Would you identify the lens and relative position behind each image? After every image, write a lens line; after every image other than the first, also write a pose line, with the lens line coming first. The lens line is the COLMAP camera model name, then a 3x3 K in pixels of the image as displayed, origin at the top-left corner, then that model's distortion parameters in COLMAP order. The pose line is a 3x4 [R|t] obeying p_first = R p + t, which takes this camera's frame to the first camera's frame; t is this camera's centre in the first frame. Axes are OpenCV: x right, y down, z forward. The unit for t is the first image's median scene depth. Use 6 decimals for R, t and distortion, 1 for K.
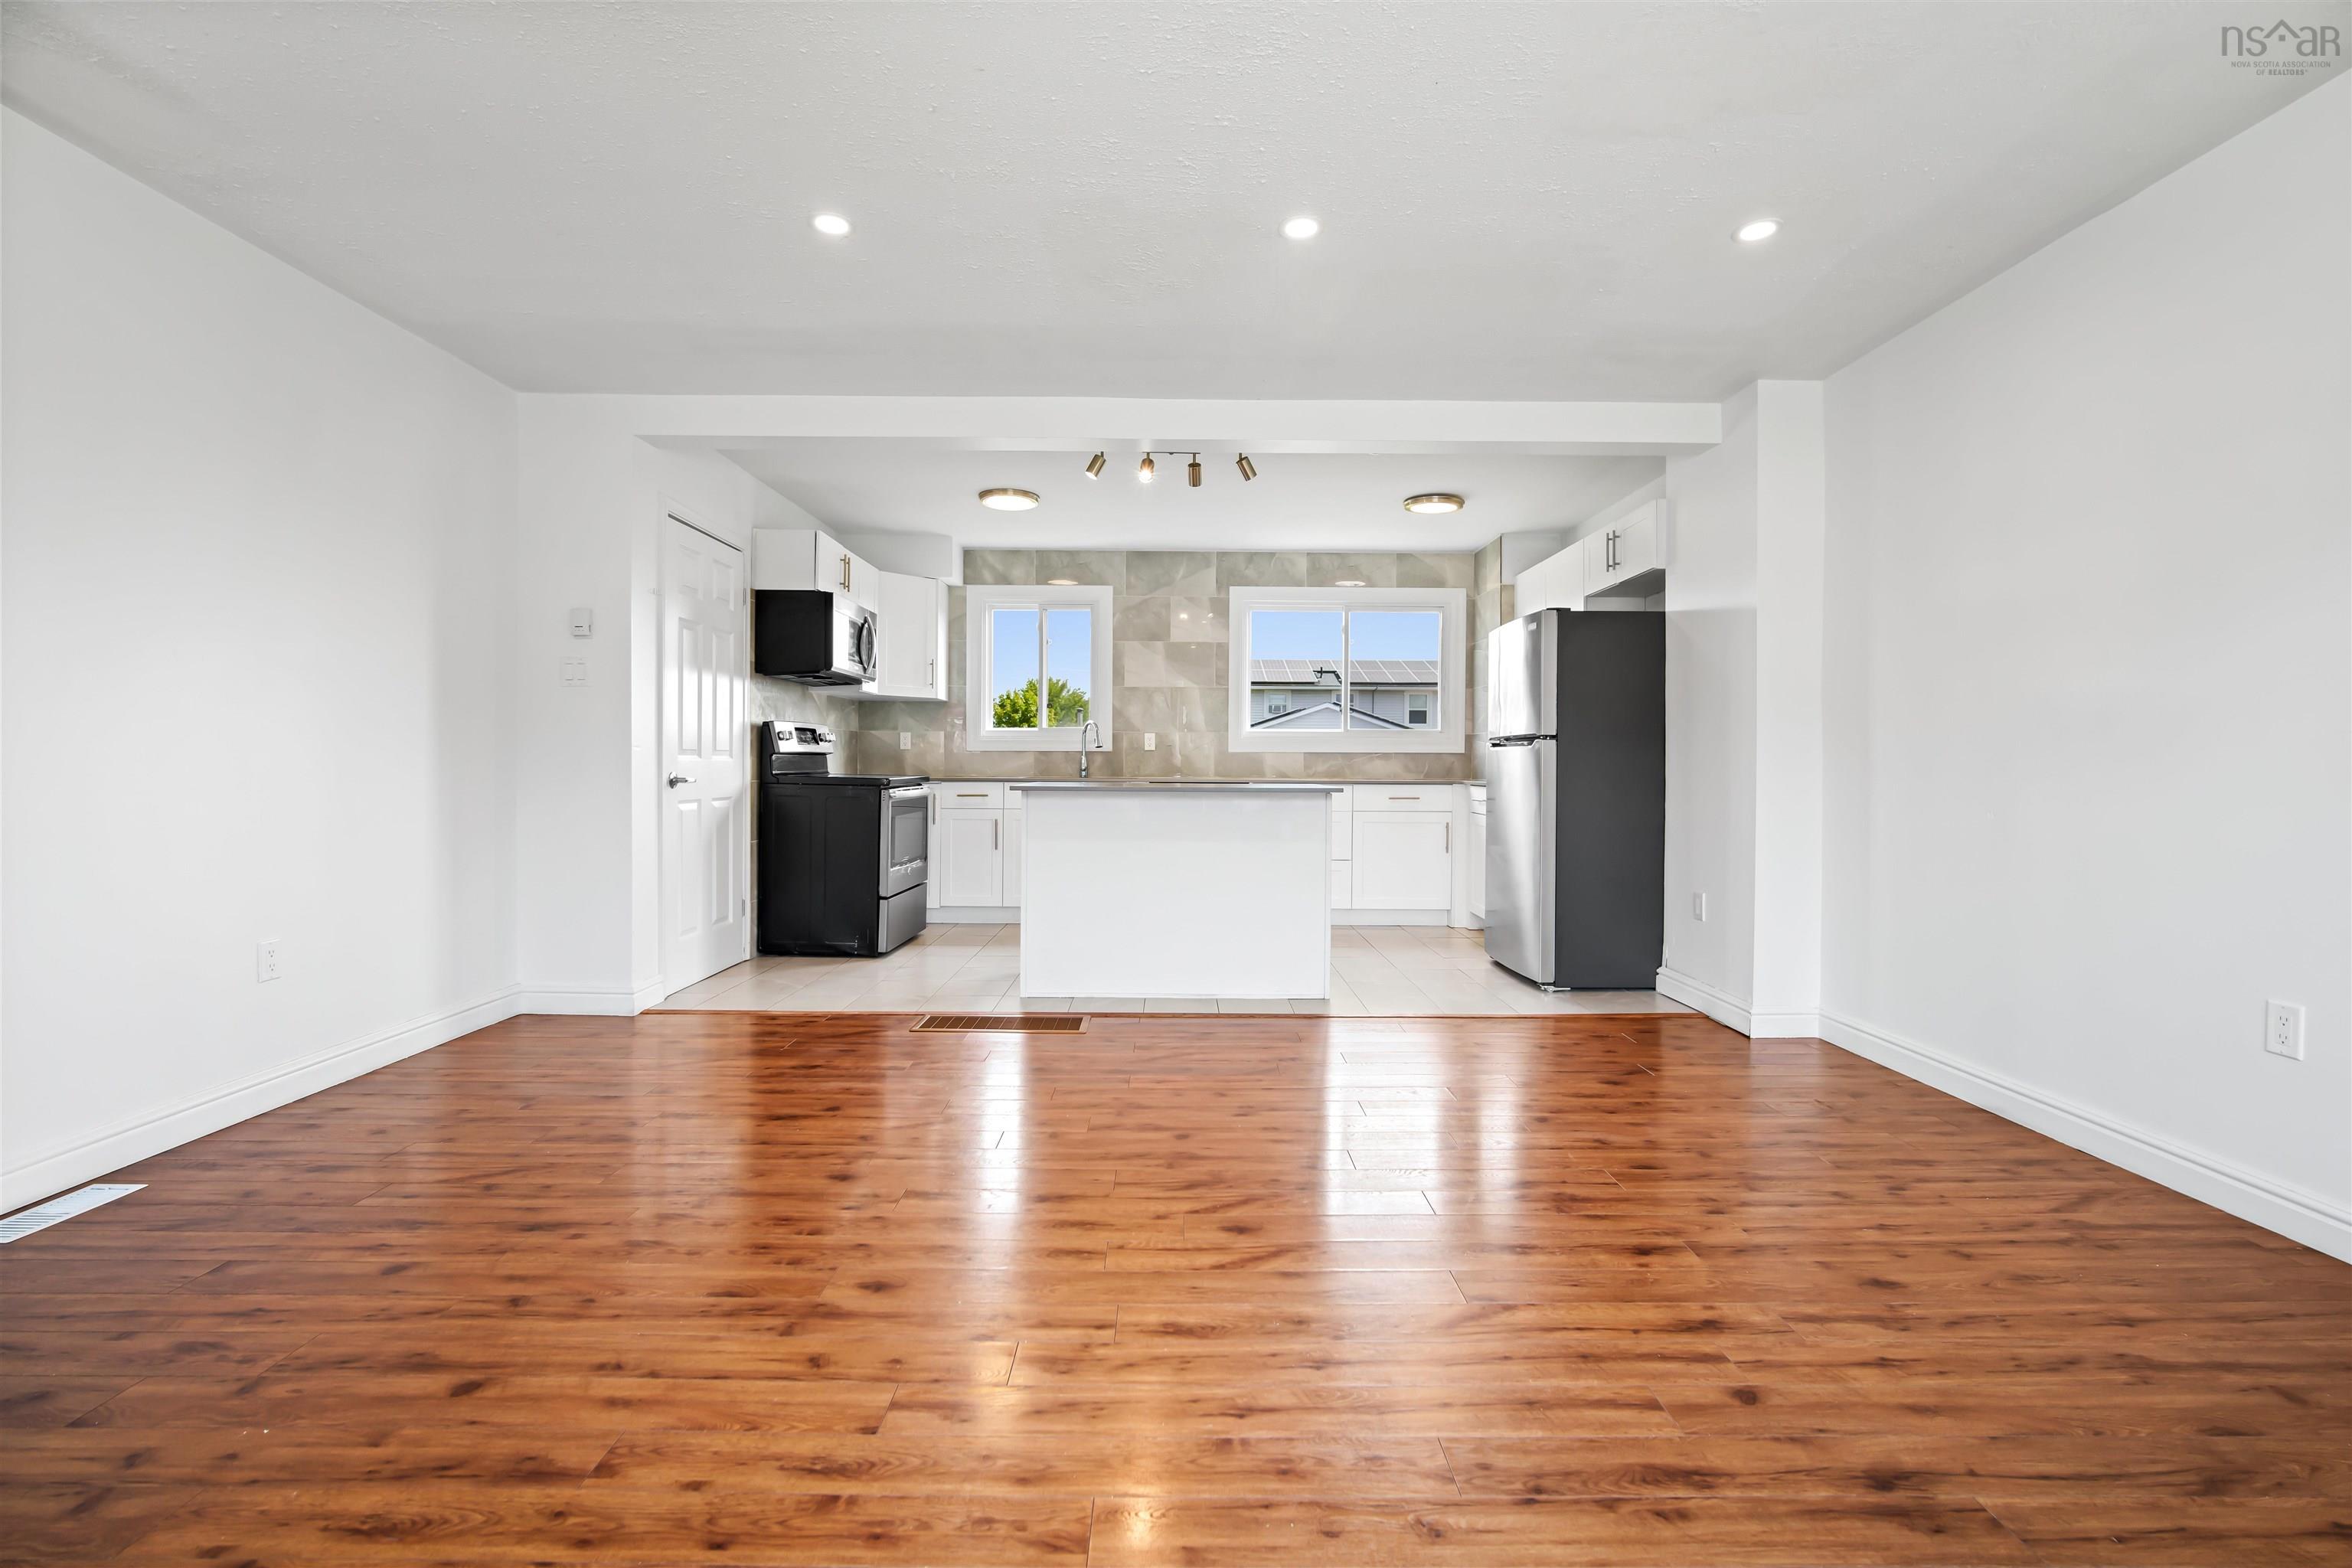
lens RADIAL K [[1021.6, 0, 1178.2], [0, 1021.6, 767.0], [0, 0, 1]] dist [-0.014017, 0.005270]
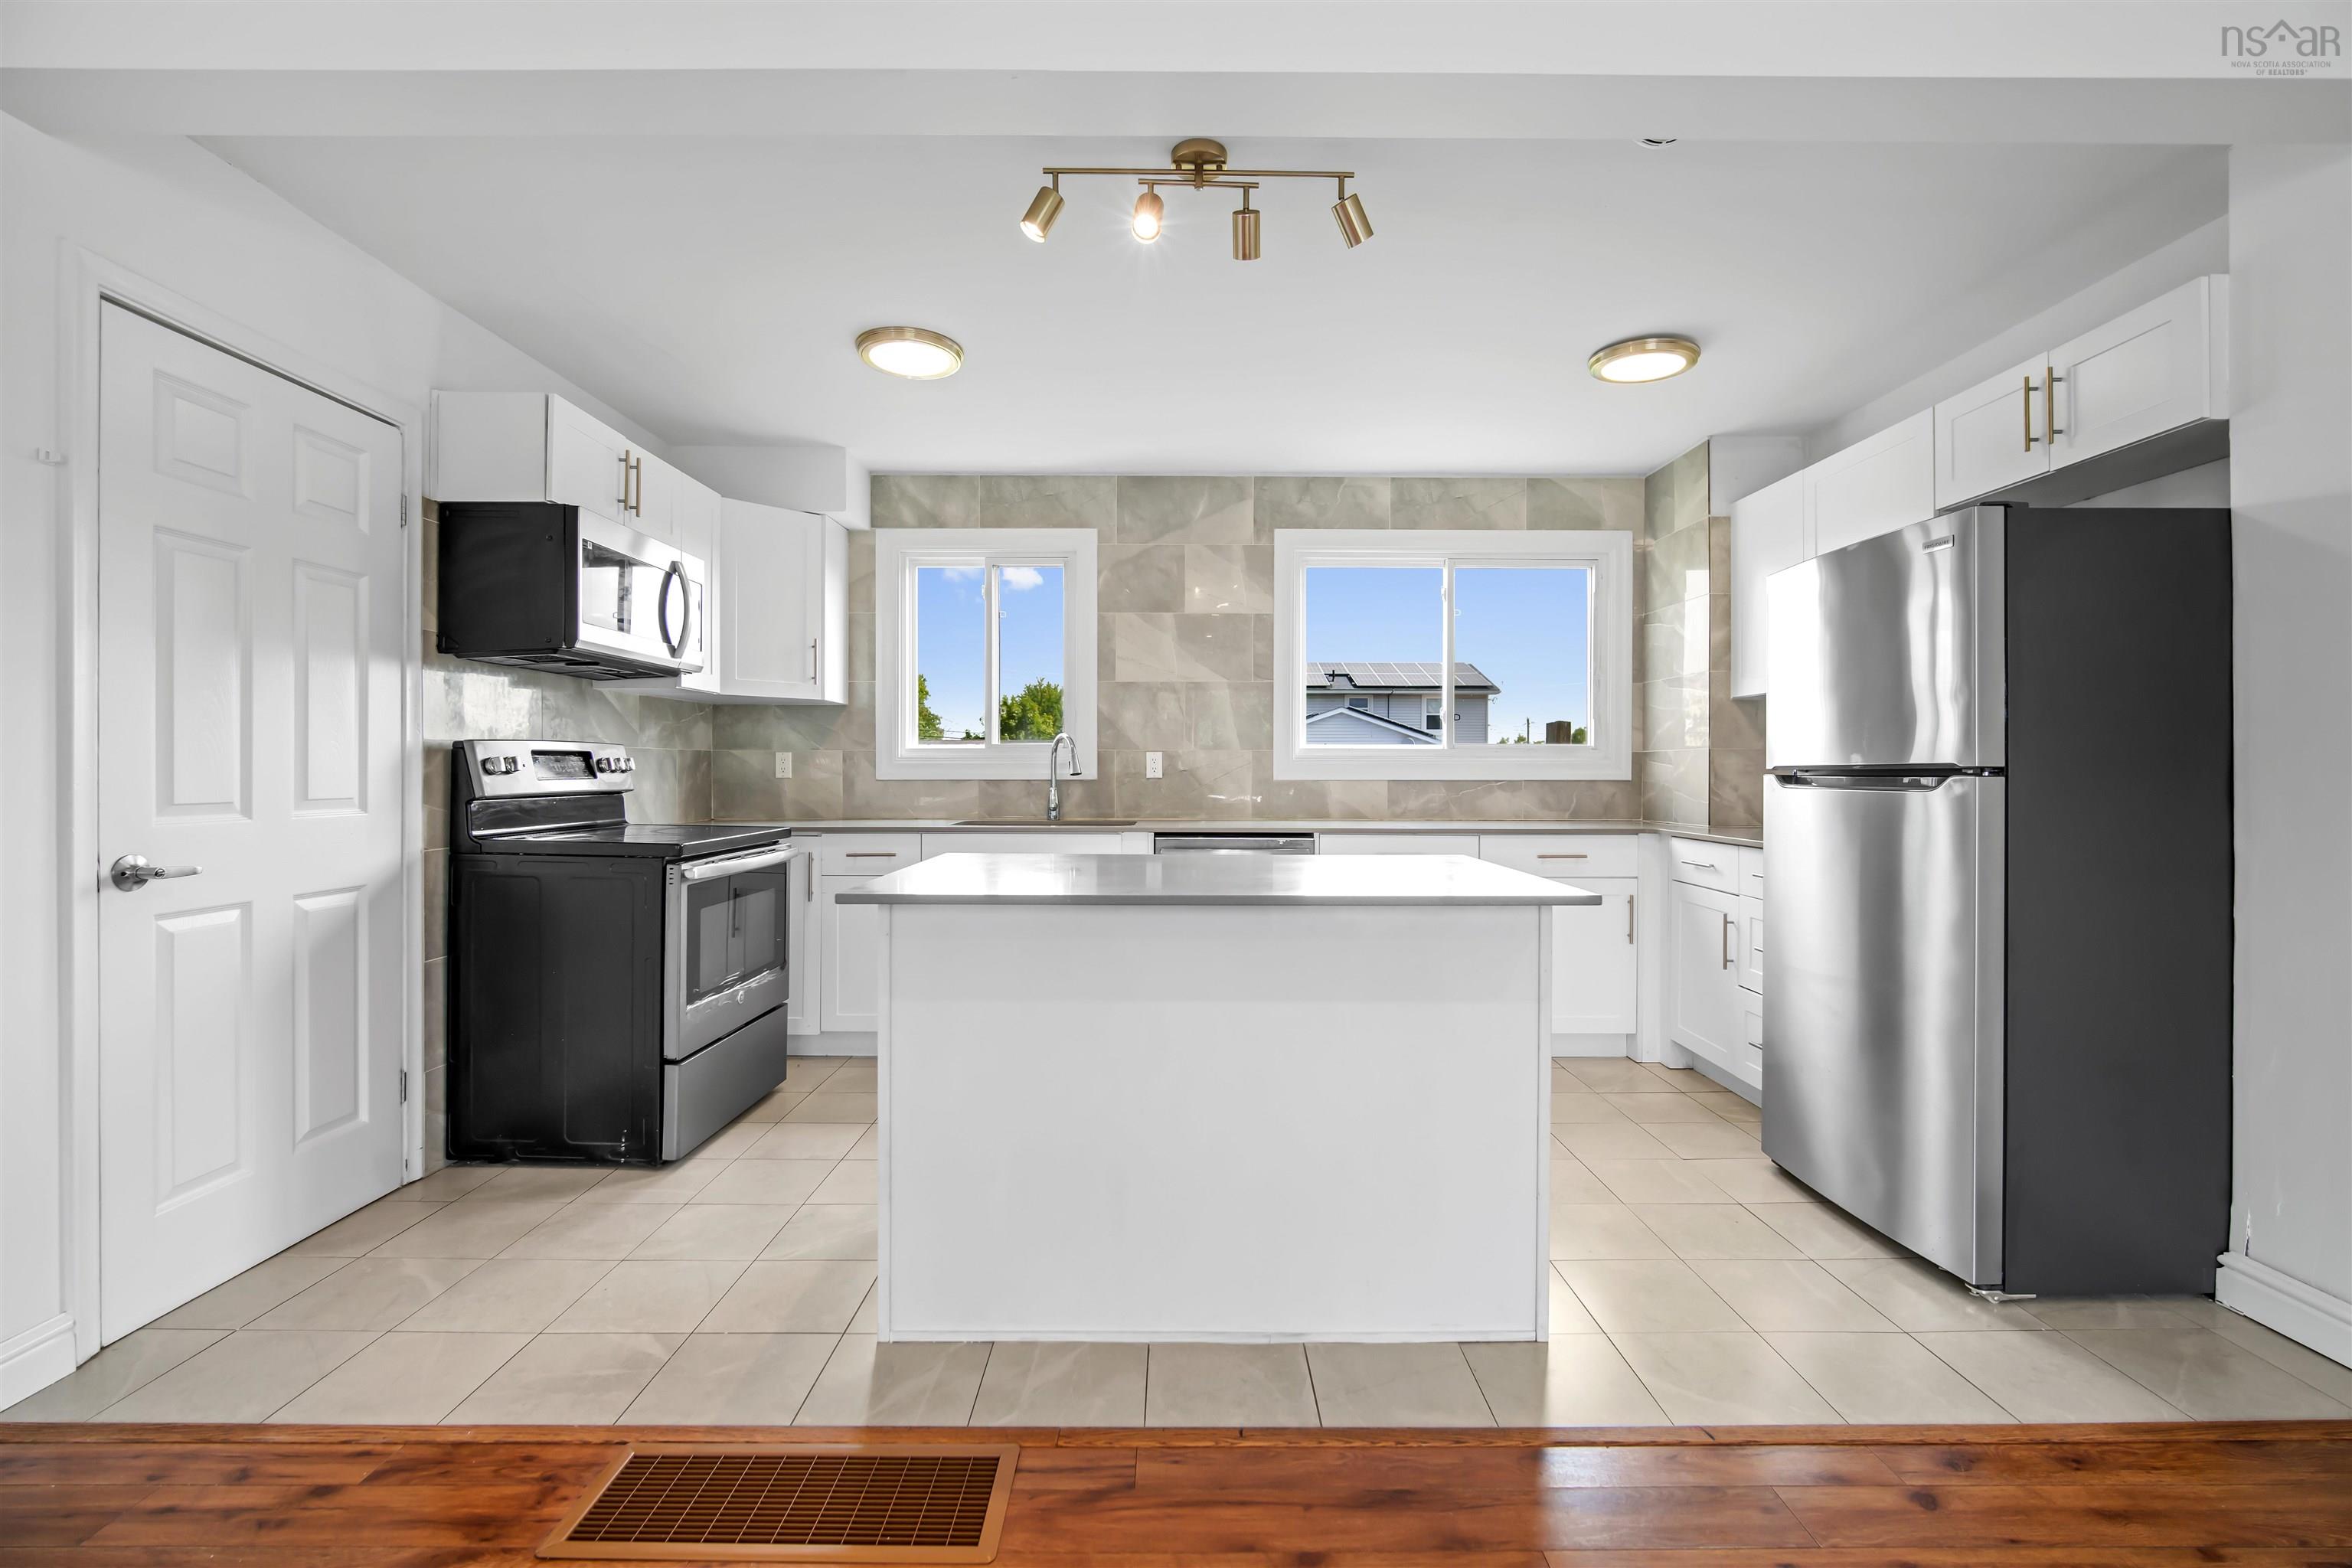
lens RADIAL K [[1021.6, 0, 1180.2], [0, 1021.6, 771.5], [0, 0, 1]] dist [-0.014017, 0.005270]
pose [[0.999993, -0.003607, -0.000589, -0.013183], [0.003606, 0.999993, -0.001350, -0.024021], [0.000594, 0.001348, 0.999999, 0.419728]]
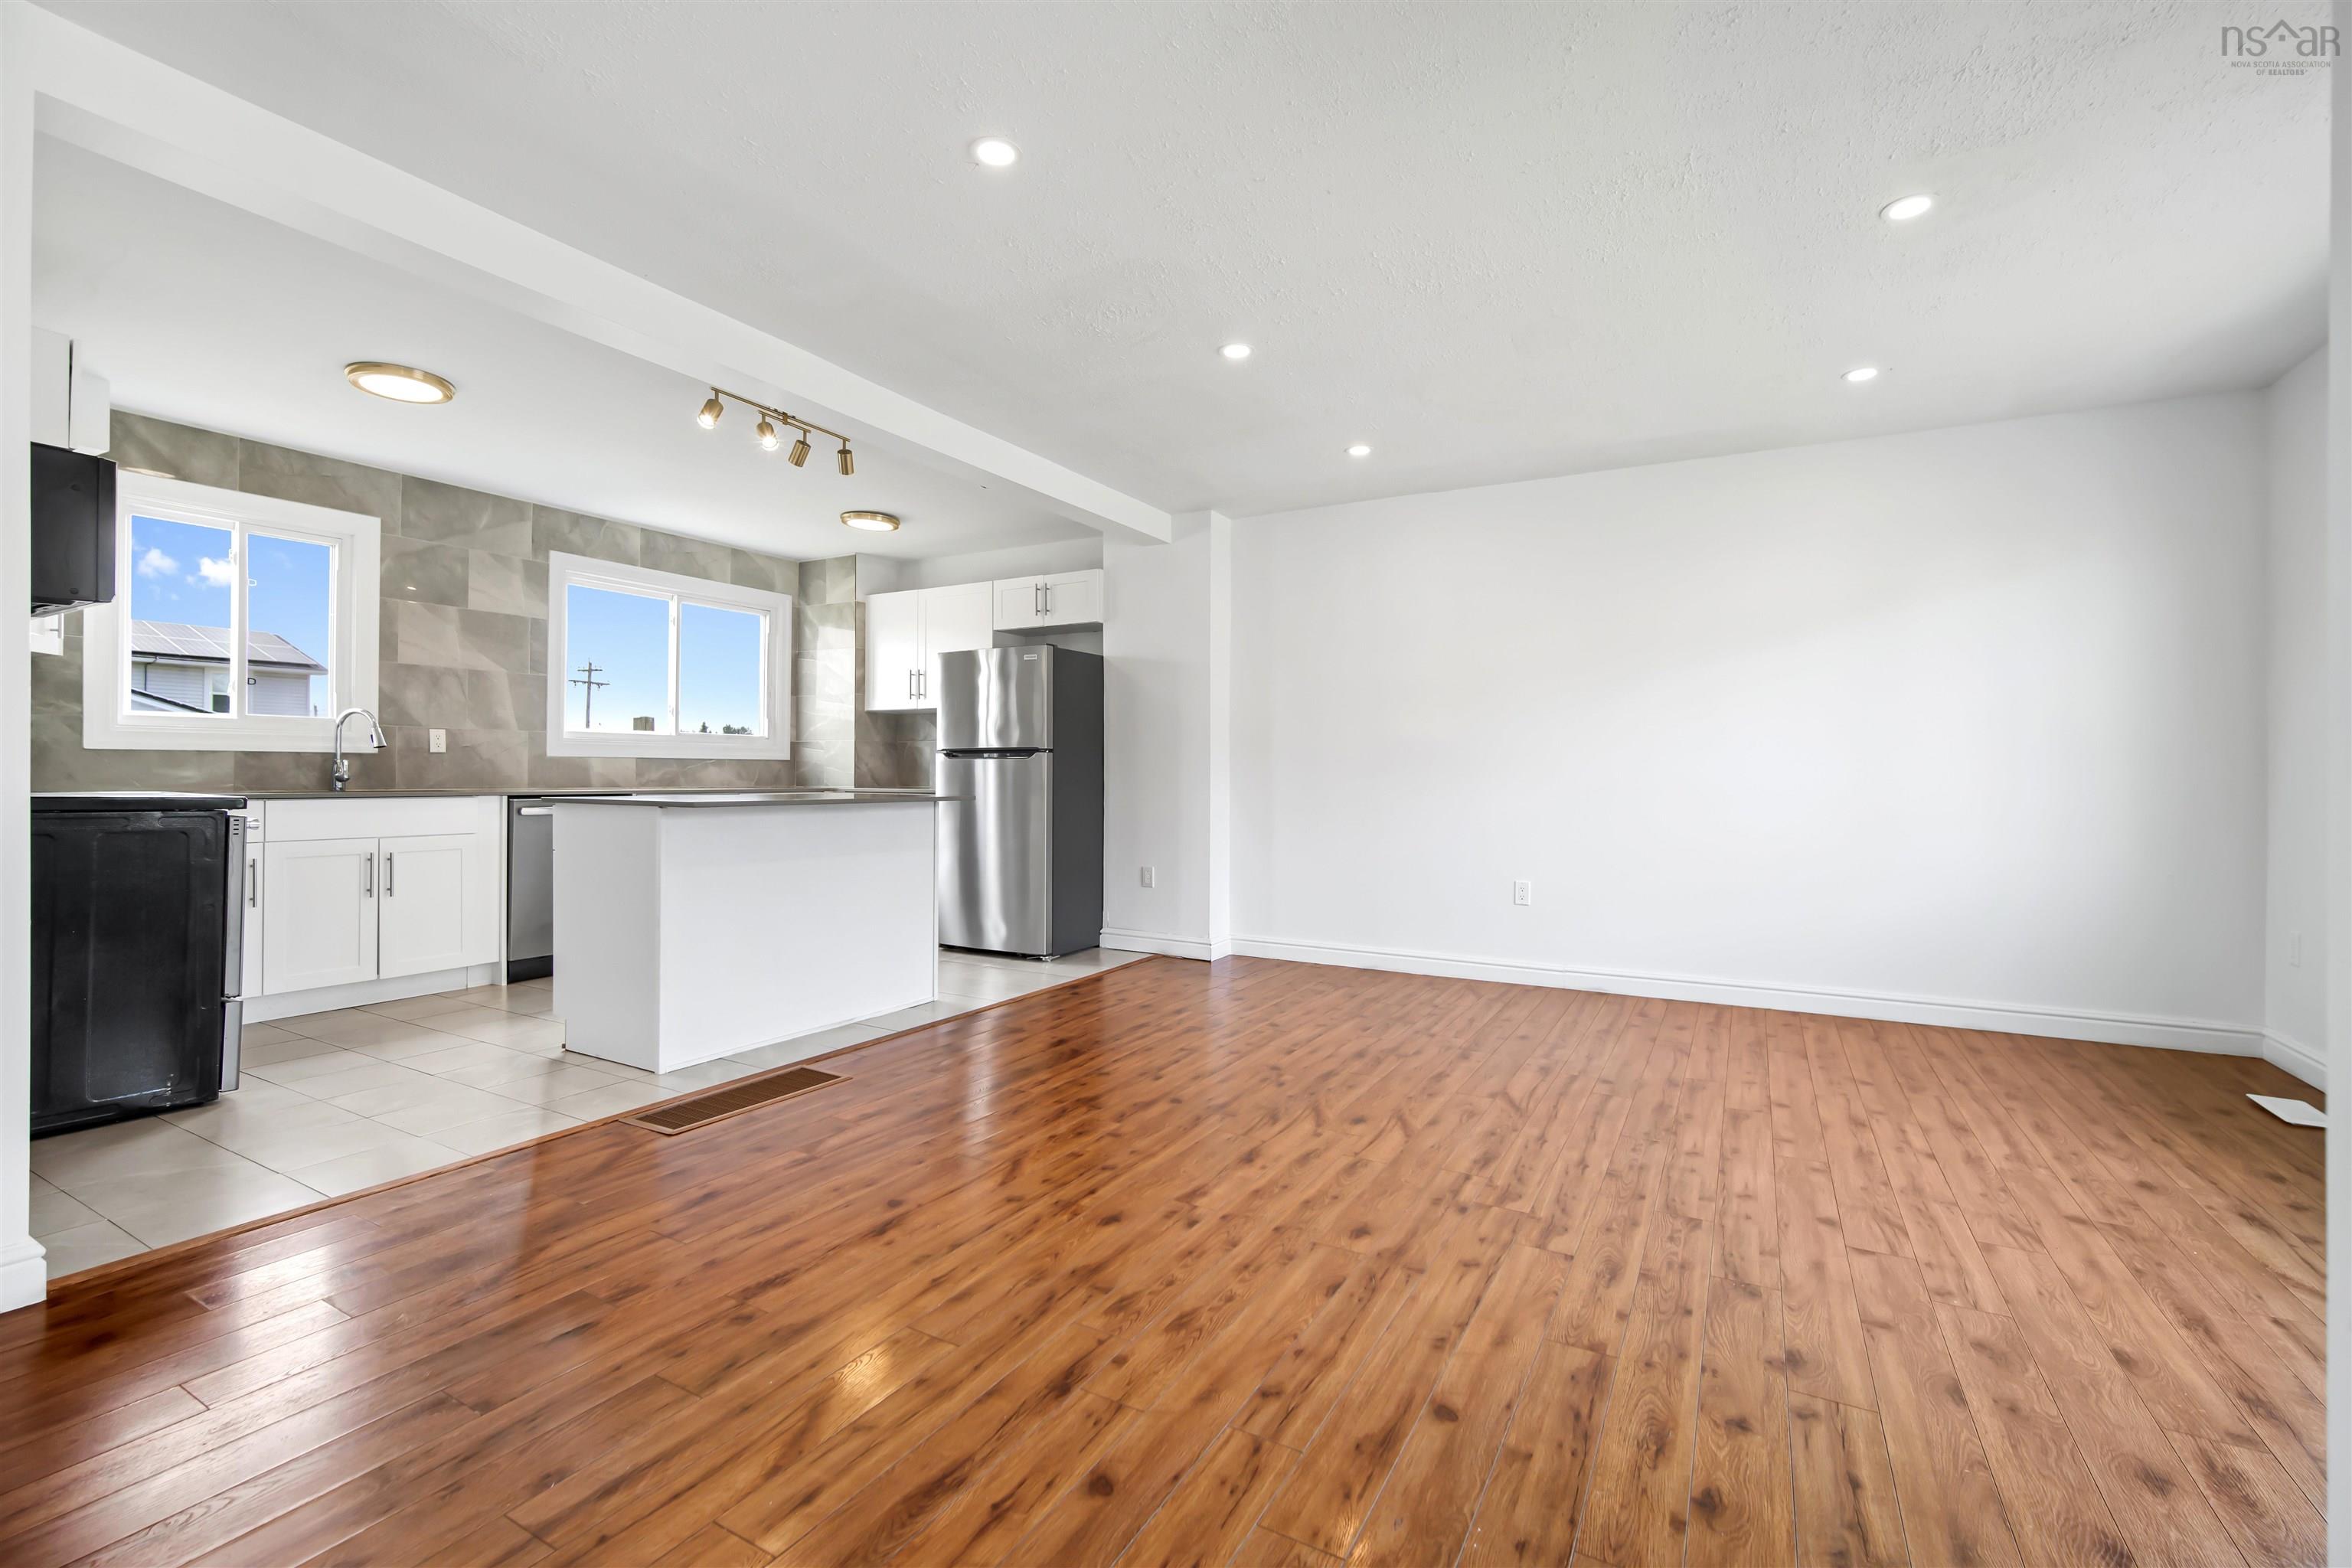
lens RADIAL K [[1021.6, 0, 1180.3], [0, 1021.6, 770.4], [0, 0, 1]] dist [-0.014017, 0.005270]
pose [[0.495416, 0.000766, 0.868656, -0.490104], [-0.000557, 1.000000, -0.000564, -0.004052], [-0.868656, -0.000204, 0.495416, 0.212196]]
